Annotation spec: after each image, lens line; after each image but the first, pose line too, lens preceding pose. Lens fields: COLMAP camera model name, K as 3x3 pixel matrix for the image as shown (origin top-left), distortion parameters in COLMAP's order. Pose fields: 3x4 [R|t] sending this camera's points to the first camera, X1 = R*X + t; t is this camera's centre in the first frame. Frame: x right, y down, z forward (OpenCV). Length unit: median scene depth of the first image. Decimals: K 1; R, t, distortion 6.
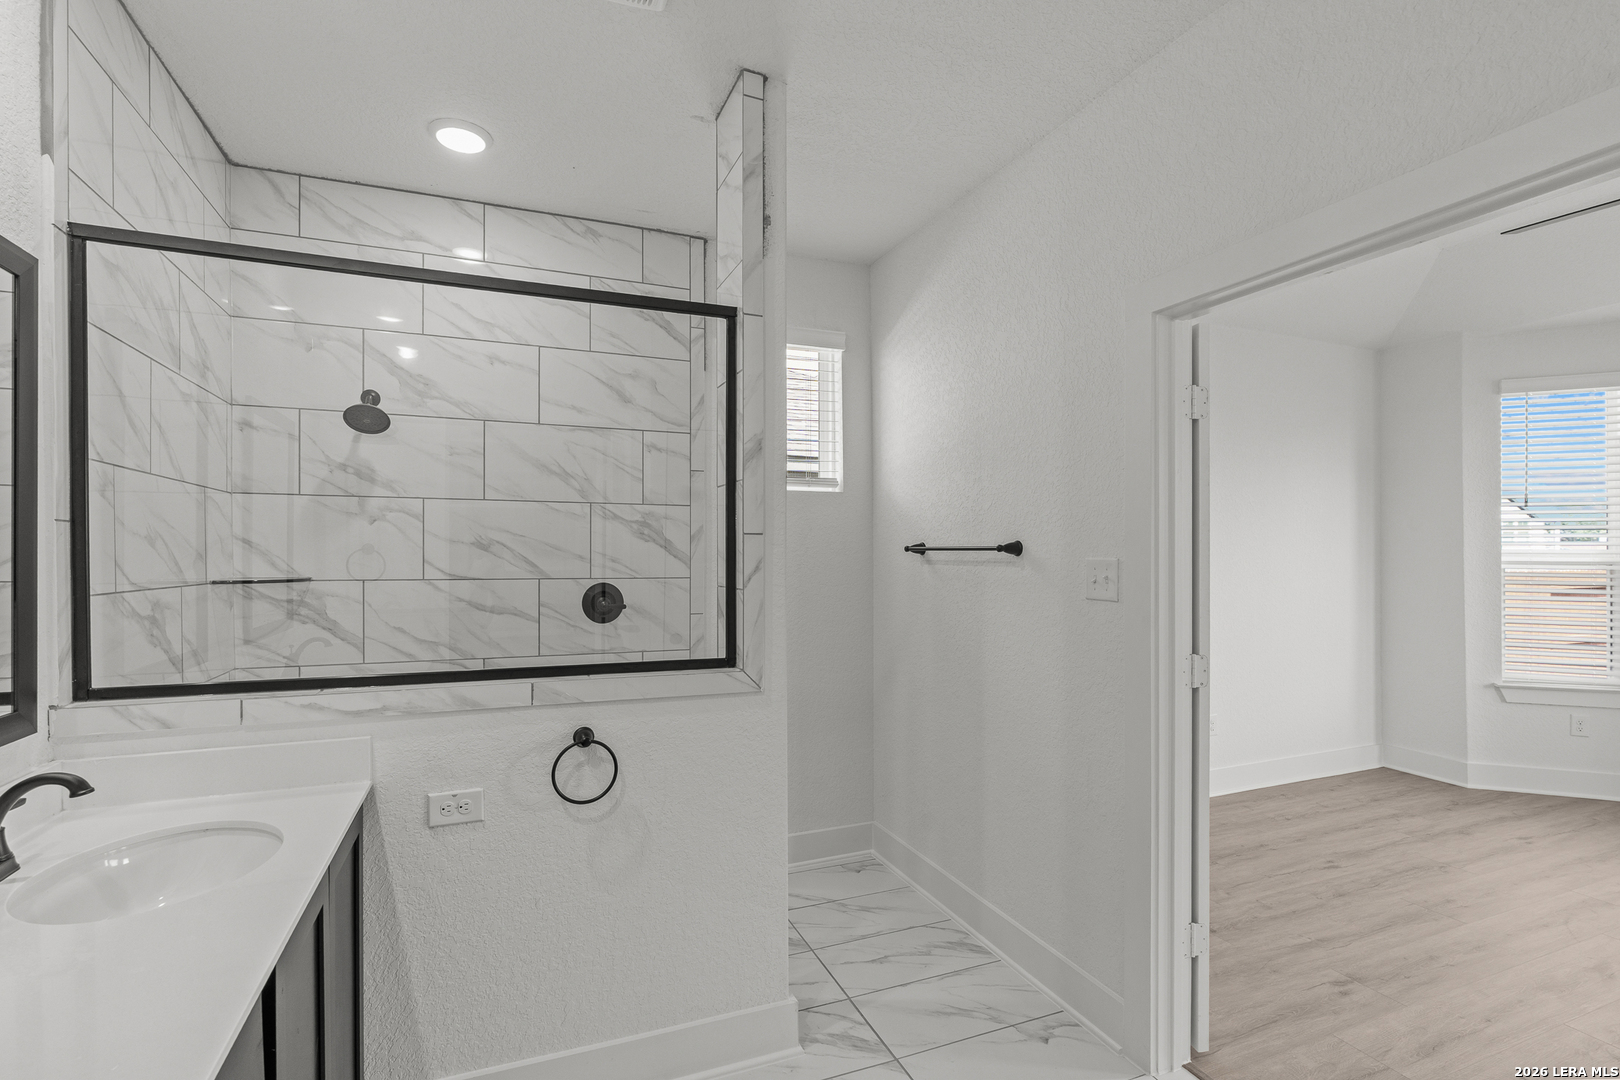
lens RADIAL K [[739.4, 0, 810.0], [0, 739.4, 540.0], [0, 0, 1]] dist [-0.001098, -0.000013]
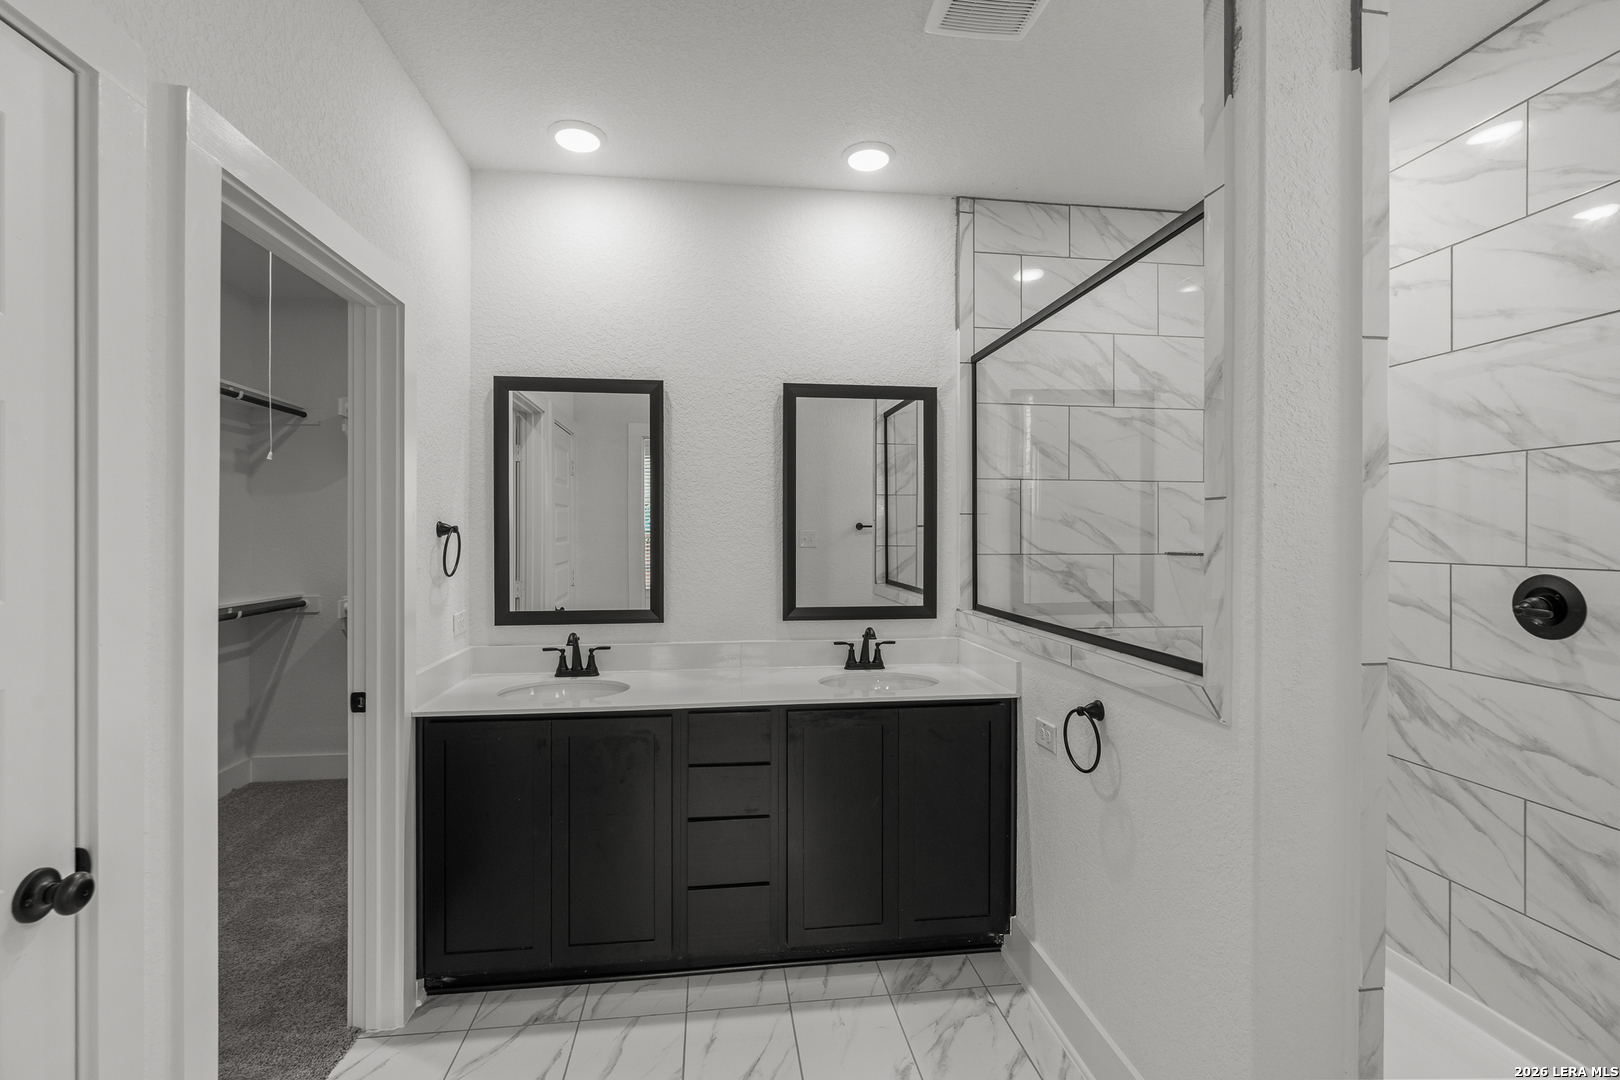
lens RADIAL K [[732.3, 0, 809.1], [0, 732.3, 529.1], [0, 0, 1]] dist [-0.010137, -0.000269]
pose [[-0.250581, -0.009676, -0.968047, 0.483078], [0.018180, 0.999727, -0.014698, 0.017029], [0.967925, -0.021282, -0.250337, 0.557167]]
